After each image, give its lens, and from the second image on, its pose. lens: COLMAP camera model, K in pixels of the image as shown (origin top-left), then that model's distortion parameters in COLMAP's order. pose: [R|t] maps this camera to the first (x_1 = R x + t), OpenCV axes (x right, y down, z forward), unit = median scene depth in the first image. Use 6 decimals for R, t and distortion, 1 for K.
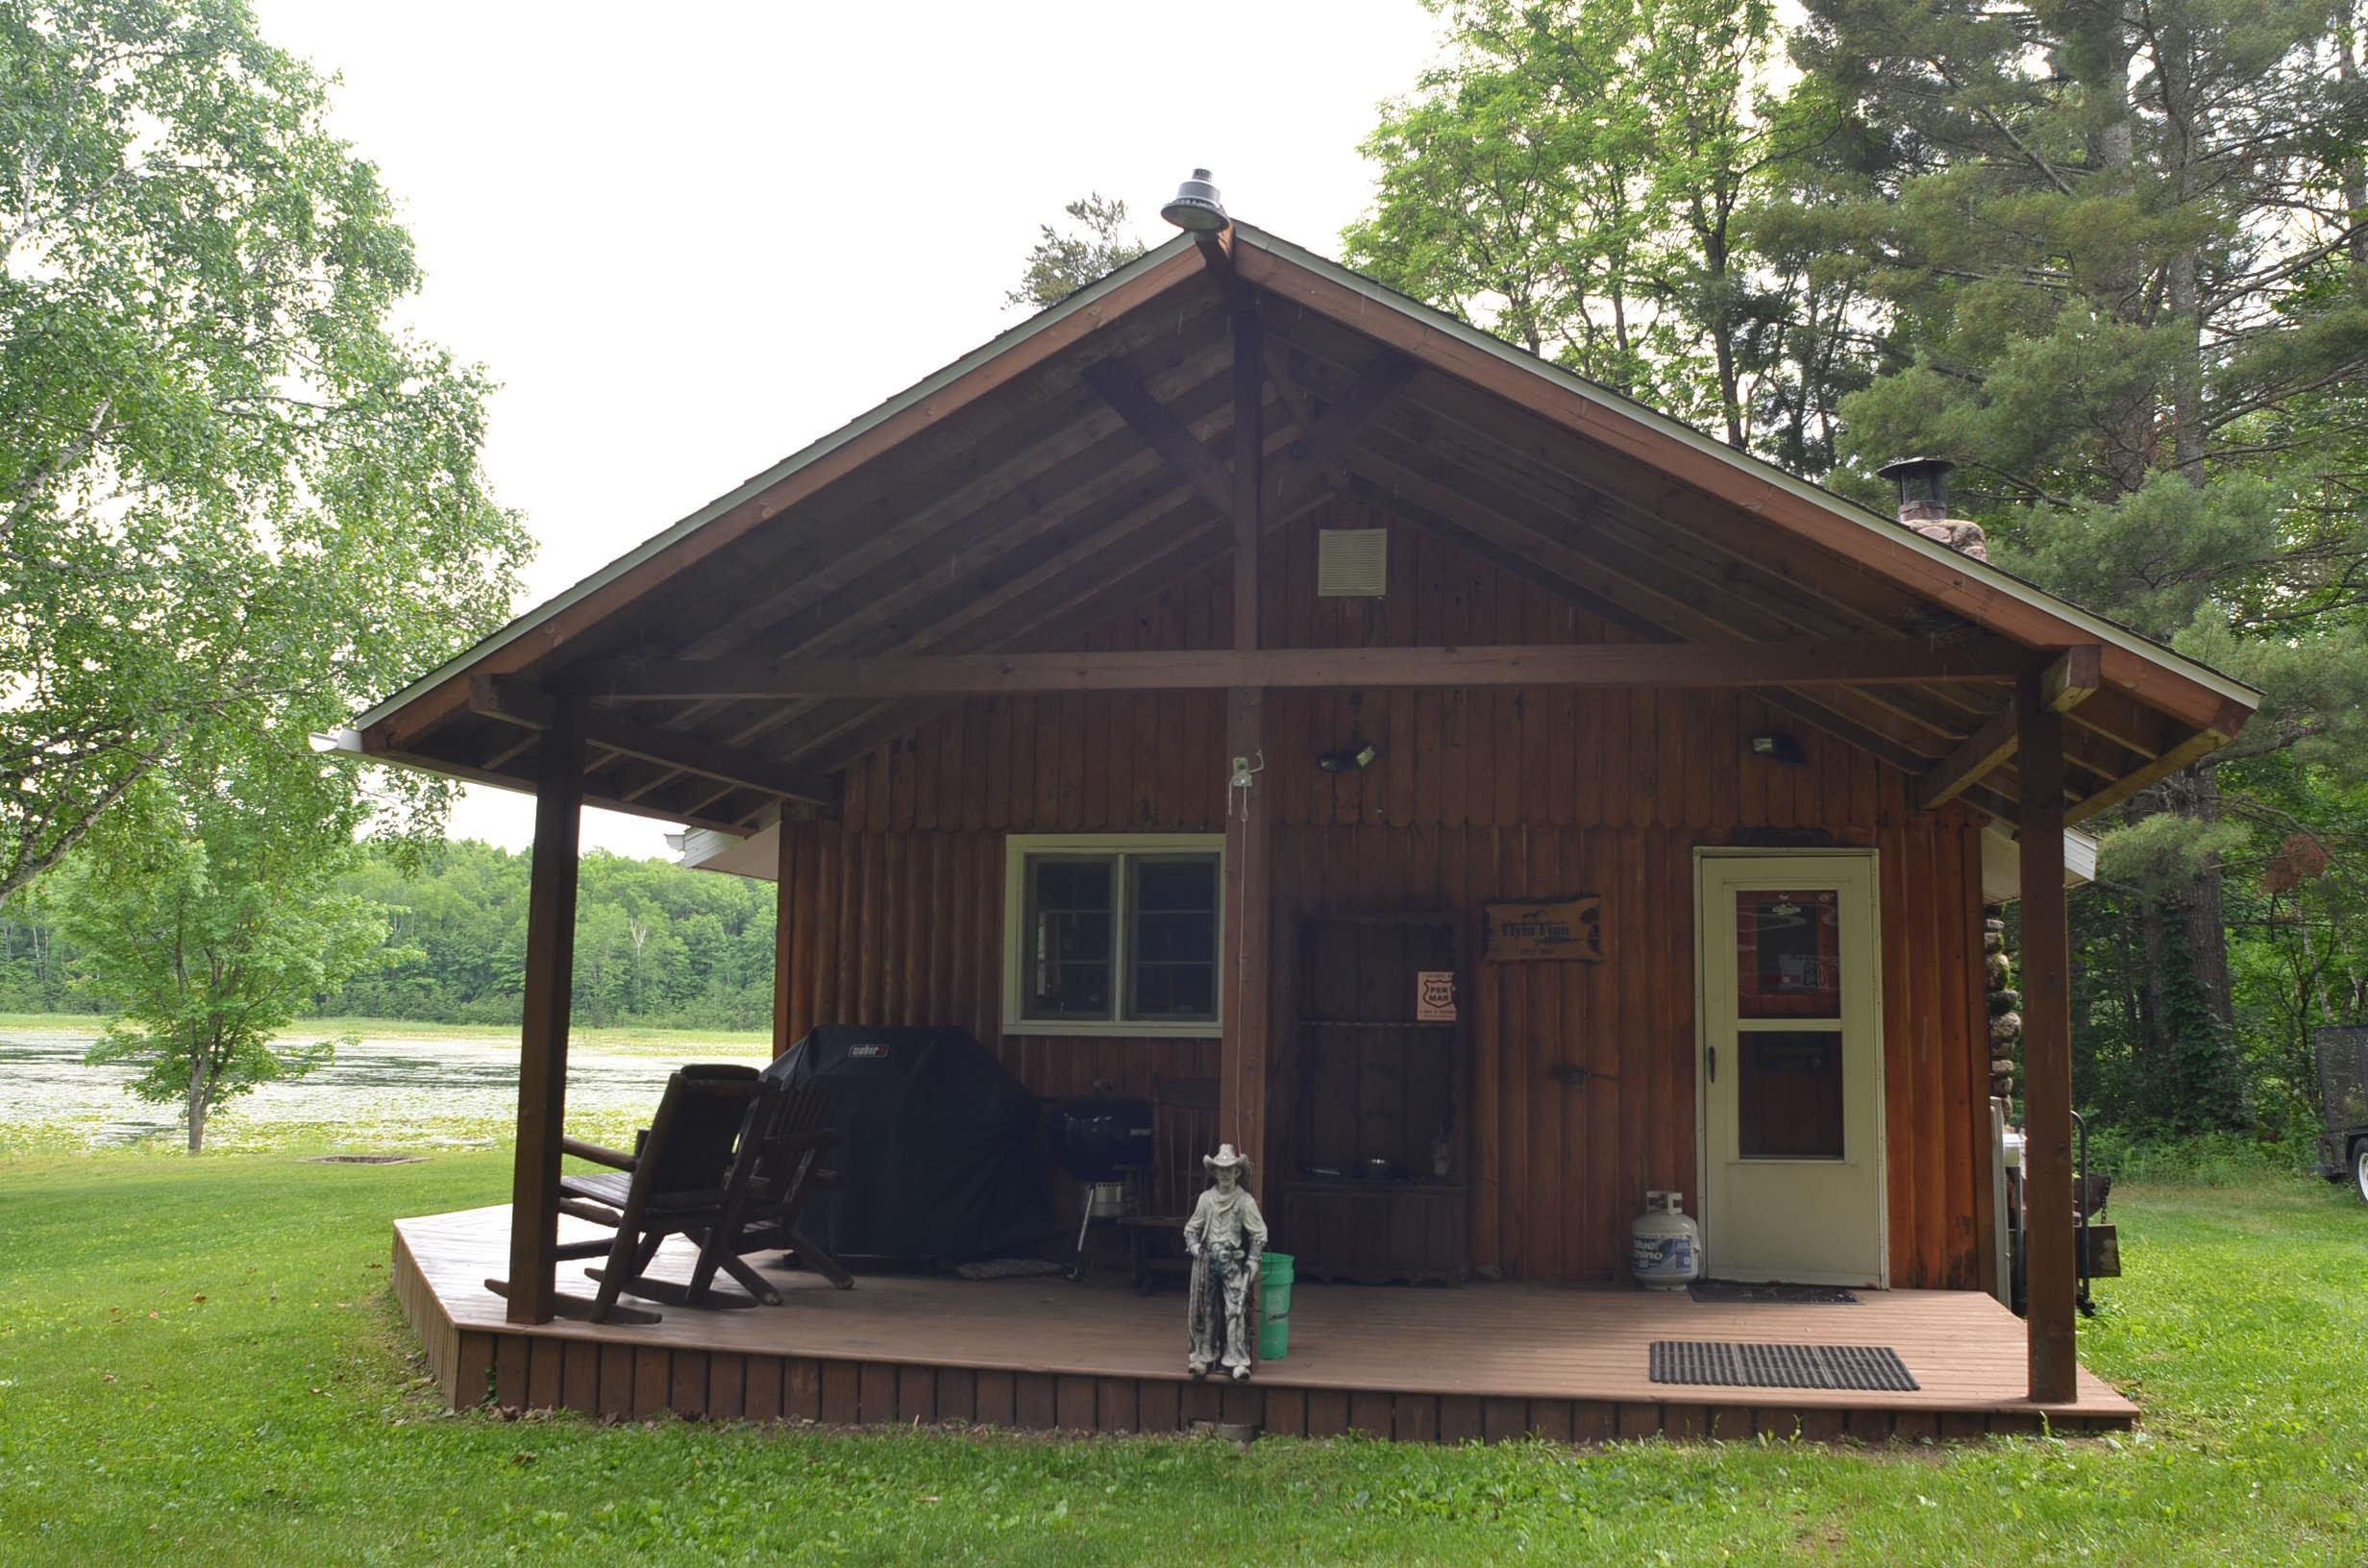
lens RADIAL K [[2101.0, 0, 1185.6], [0, 2101.0, 786.1], [0, 0, 1]] dist [-0.053018, 0.003284]
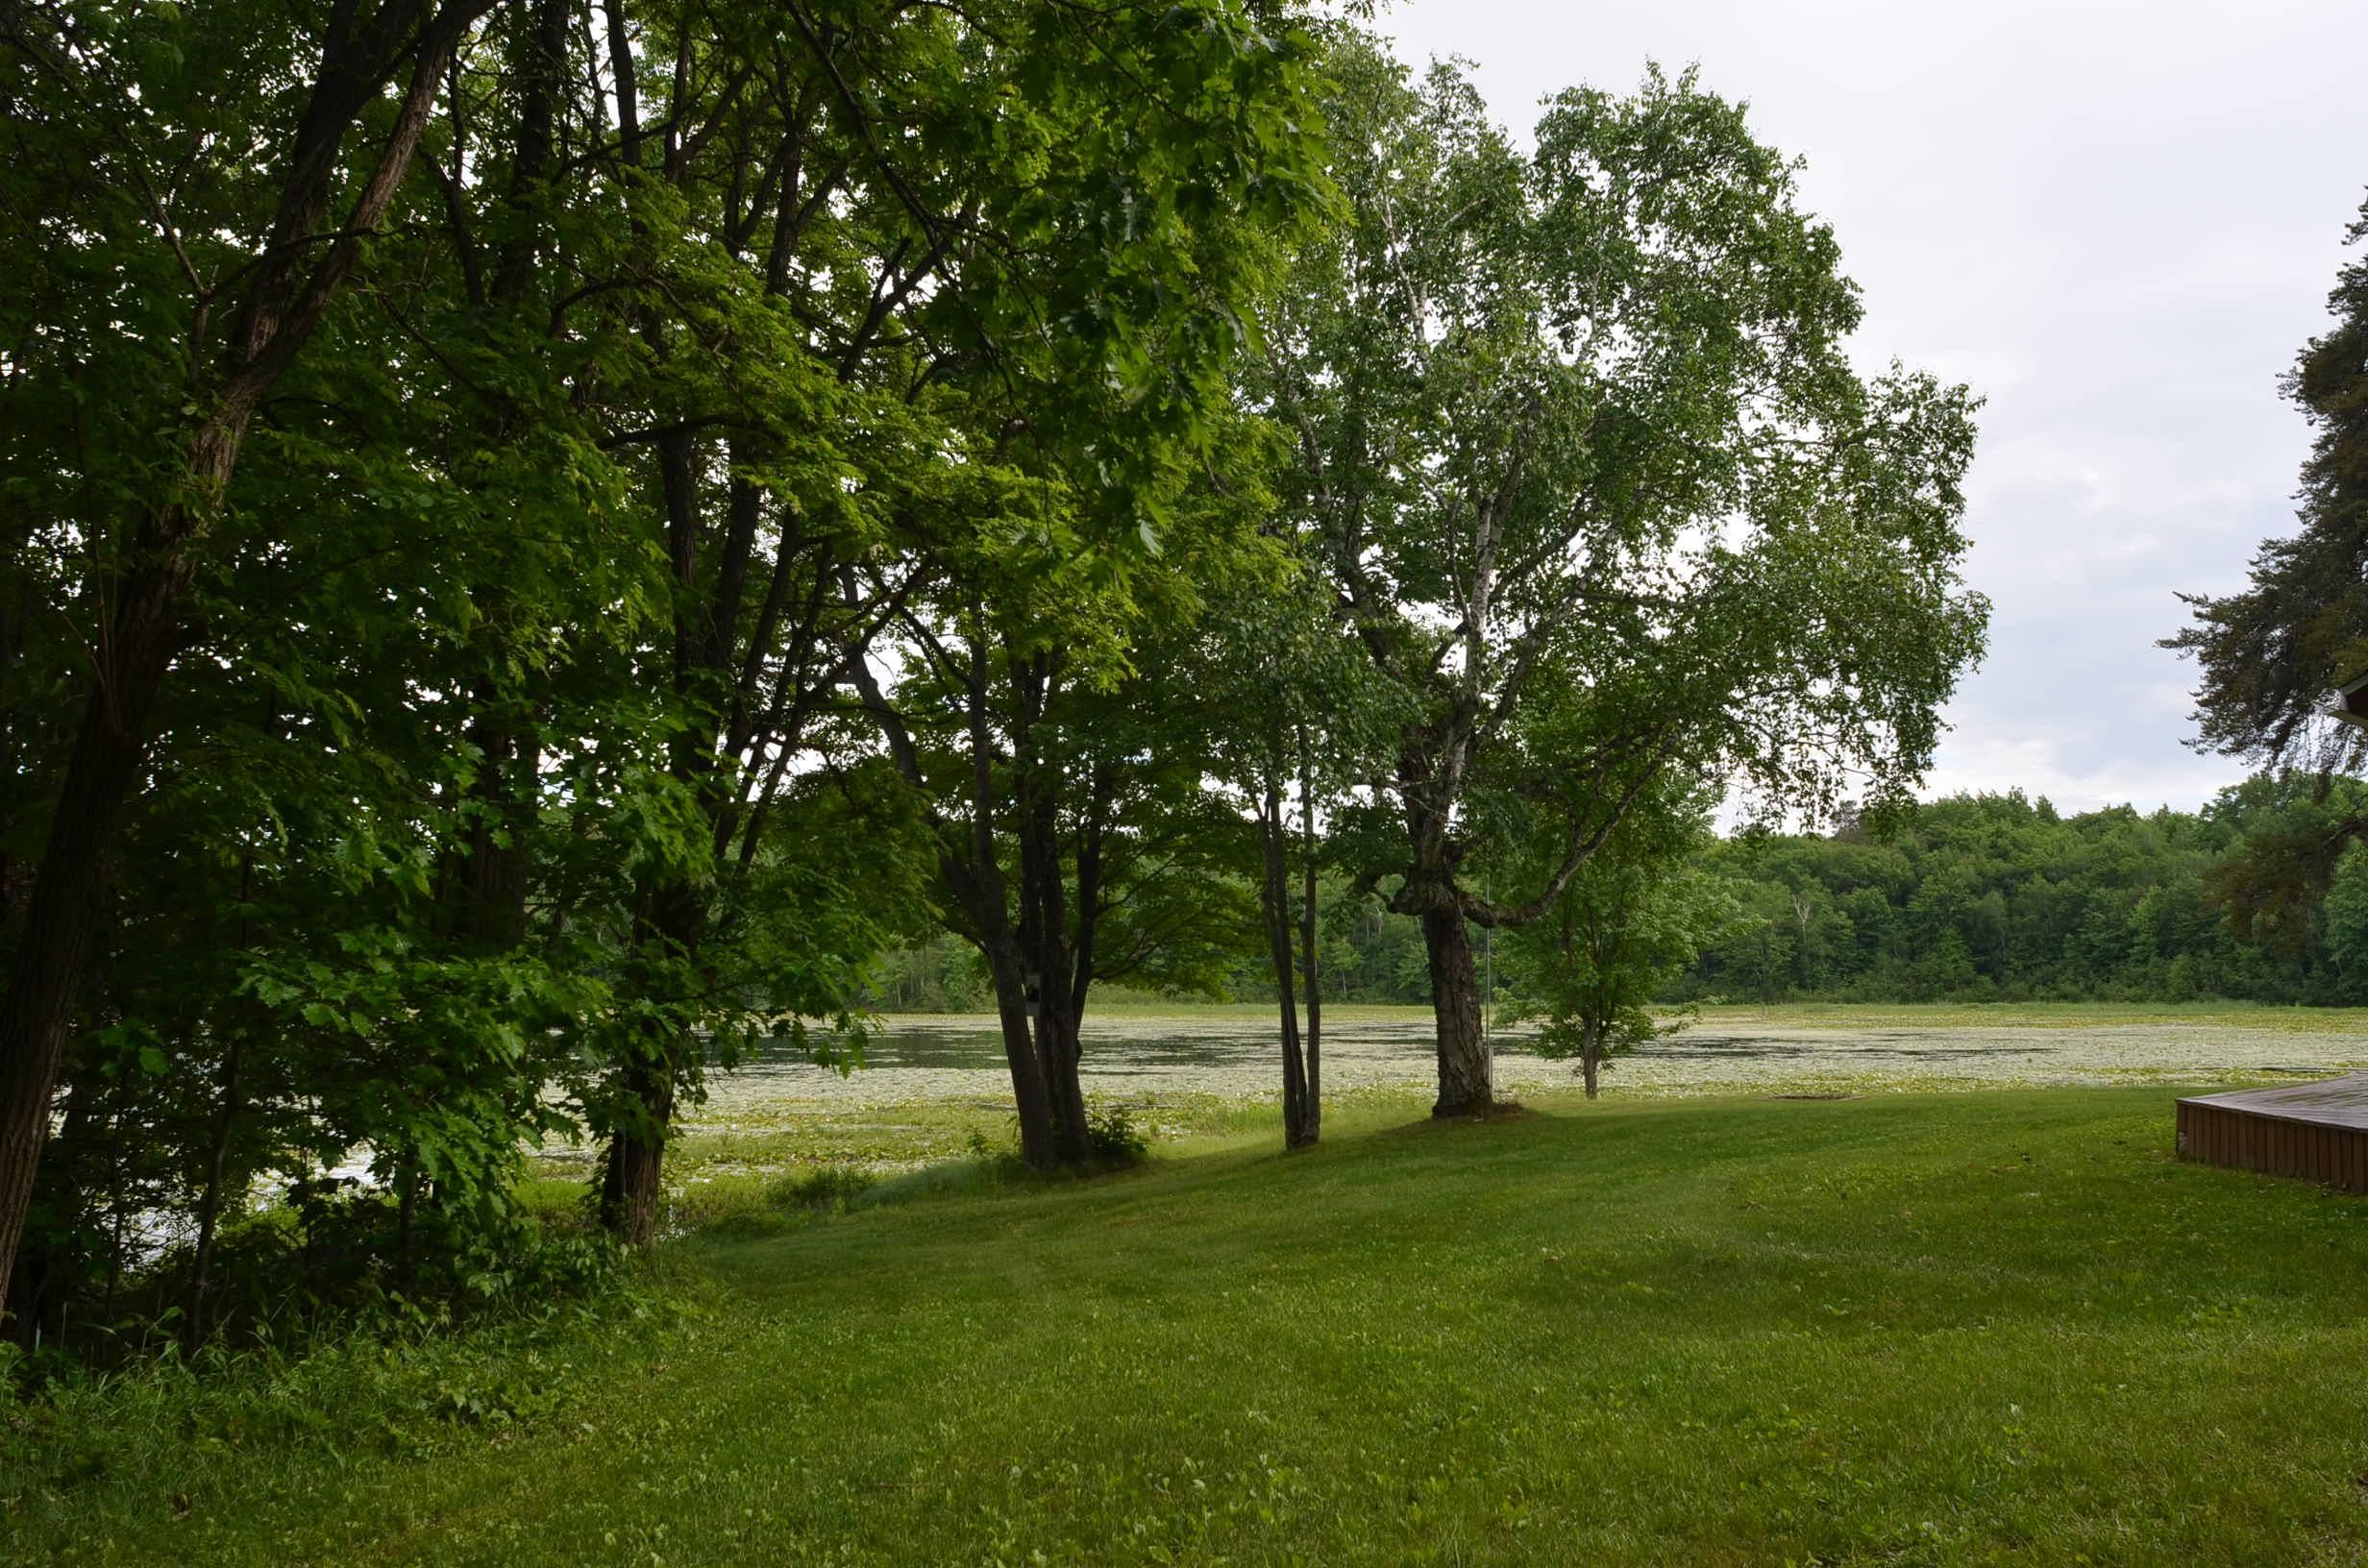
lens RADIAL K [[2101.0, 0, 1182.3], [0, 2101.0, 780.6], [0, 0, 1]] dist [-0.053018, 0.003284]
pose [[0.864565, -0.075070, -0.496883, -0.083351], [0.078298, 0.996827, -0.014366, -0.001954], [0.496384, -0.026485, 0.867699, -0.111421]]
